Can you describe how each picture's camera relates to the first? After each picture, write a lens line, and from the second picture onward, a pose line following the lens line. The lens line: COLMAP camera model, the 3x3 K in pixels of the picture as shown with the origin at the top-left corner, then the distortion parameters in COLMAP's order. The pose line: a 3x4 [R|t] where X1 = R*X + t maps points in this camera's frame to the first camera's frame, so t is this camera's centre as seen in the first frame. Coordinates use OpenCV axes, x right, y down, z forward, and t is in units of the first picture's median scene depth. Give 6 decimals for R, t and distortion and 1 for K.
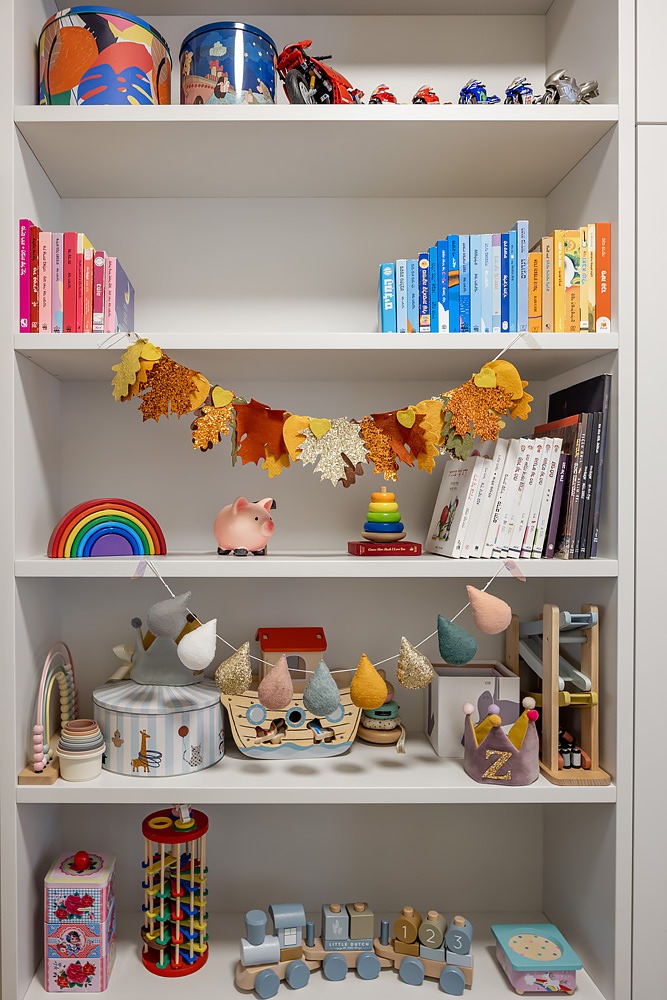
lens RADIAL K [[761.1, 0, 332.5], [0, 761.1, 497.5], [0, 0, 1]] dist [-0.009277, -0.002927]
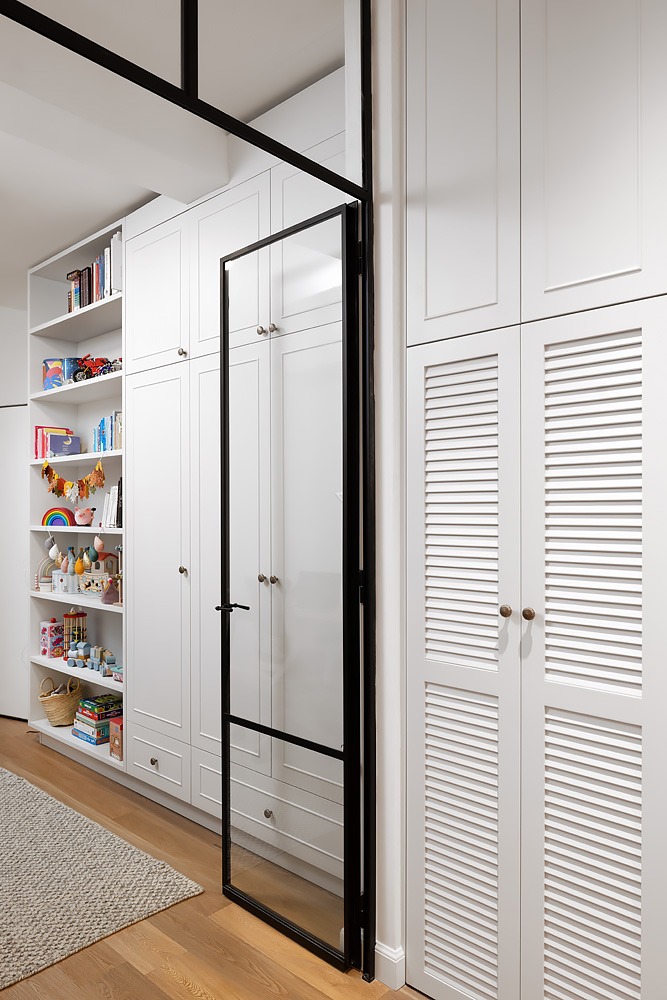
lens RADIAL K [[684.2, 0, 338.6], [0, 684.2, 509.8], [0, 0, 1]] dist [-0.009447, -0.001884]
pose [[0.739986, -0.001641, -0.672620, 2.655623], [-0.006837, 0.999927, -0.009962, 0.032921], [0.672587, 0.011970, 0.739921, -0.351913]]
